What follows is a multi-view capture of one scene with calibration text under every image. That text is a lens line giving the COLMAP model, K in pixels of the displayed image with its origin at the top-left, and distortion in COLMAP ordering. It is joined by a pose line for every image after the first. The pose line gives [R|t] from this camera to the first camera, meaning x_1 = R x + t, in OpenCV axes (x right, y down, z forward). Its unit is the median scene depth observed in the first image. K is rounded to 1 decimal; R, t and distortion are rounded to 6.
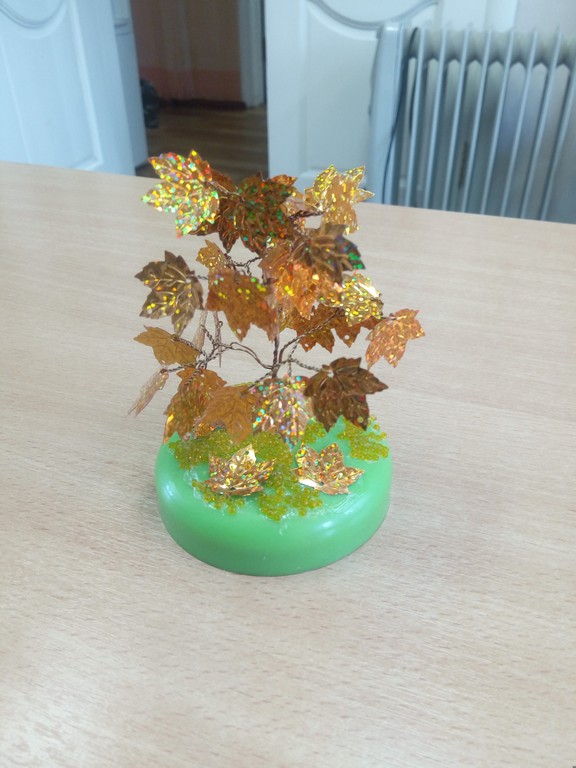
lens RADIAL K [[625.9, 0, 287.9], [0, 625.9, 386.3], [0, 0, 1]] dist [0.037062, -0.083087]
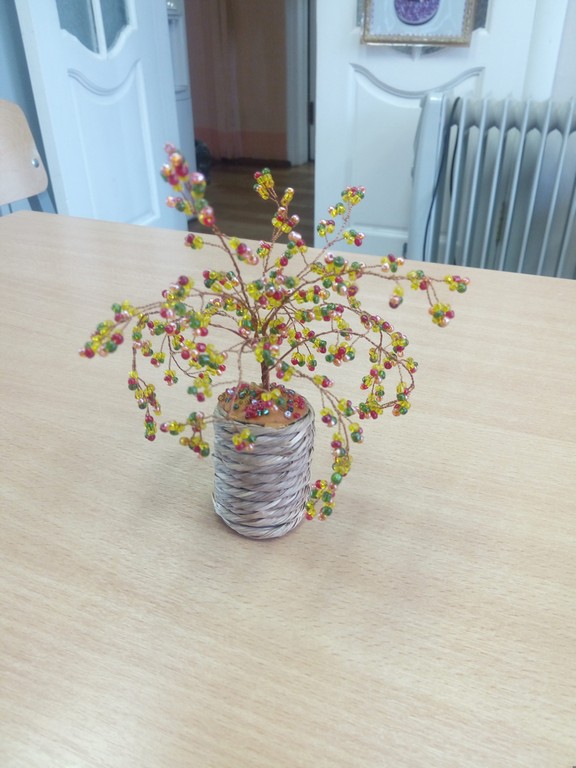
lens RADIAL K [[625.9, 0, 290.9], [0, 625.9, 385.8], [0, 0, 1]] dist [0.037062, -0.083087]
pose [[0.998648, 0.025346, -0.045391, -0.110872], [-0.028773, 0.996654, -0.076499, 0.045238], [0.043300, 0.077702, 0.996036, -0.231355]]
